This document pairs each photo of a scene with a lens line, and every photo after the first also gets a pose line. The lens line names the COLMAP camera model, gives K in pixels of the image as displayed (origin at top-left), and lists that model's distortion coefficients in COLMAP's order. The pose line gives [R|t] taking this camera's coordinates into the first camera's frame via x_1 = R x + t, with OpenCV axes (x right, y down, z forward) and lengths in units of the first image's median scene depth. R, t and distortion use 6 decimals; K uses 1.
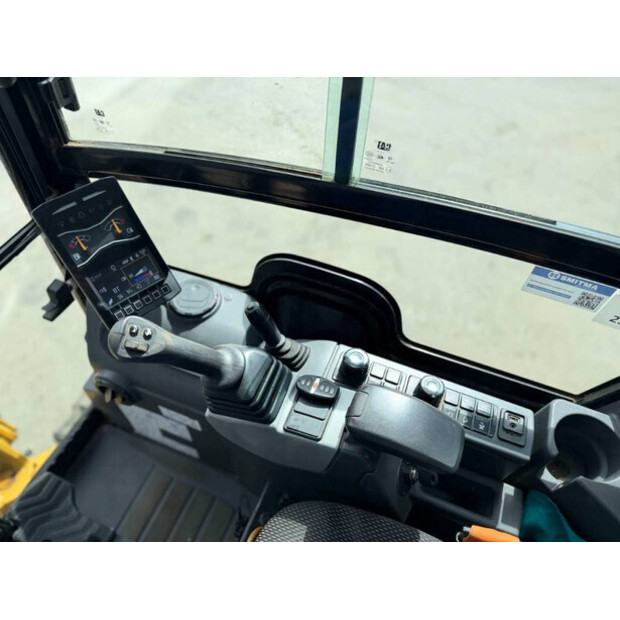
lens RADIAL K [[436.4, 0, 310.0], [0, 436.4, 310.0], [0, 0, 1]] dist [0.062423, -0.074643]
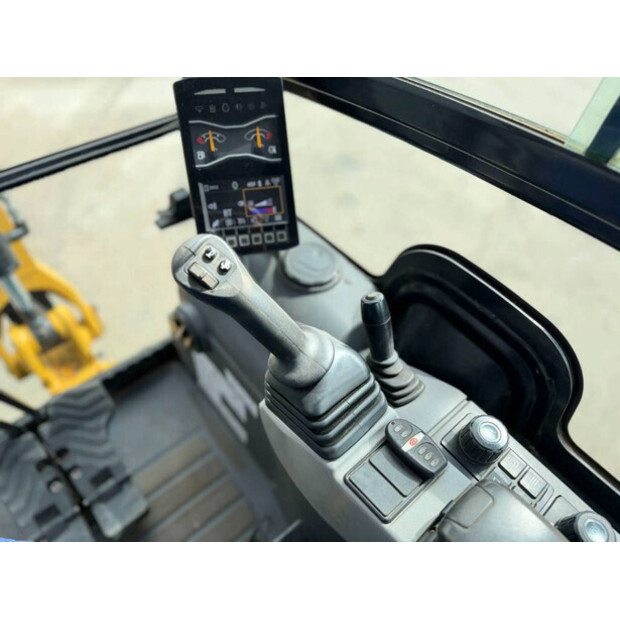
lens RADIAL K [[436.4, 0, 310.0], [0, 436.4, 310.0], [0, 0, 1]] dist [0.062423, -0.074643]
pose [[0.879255, 0.396049, -0.264682, -0.025897], [-0.403474, 0.914558, 0.028162, 0.032622], [0.253220, 0.082031, 0.963924, 0.278739]]
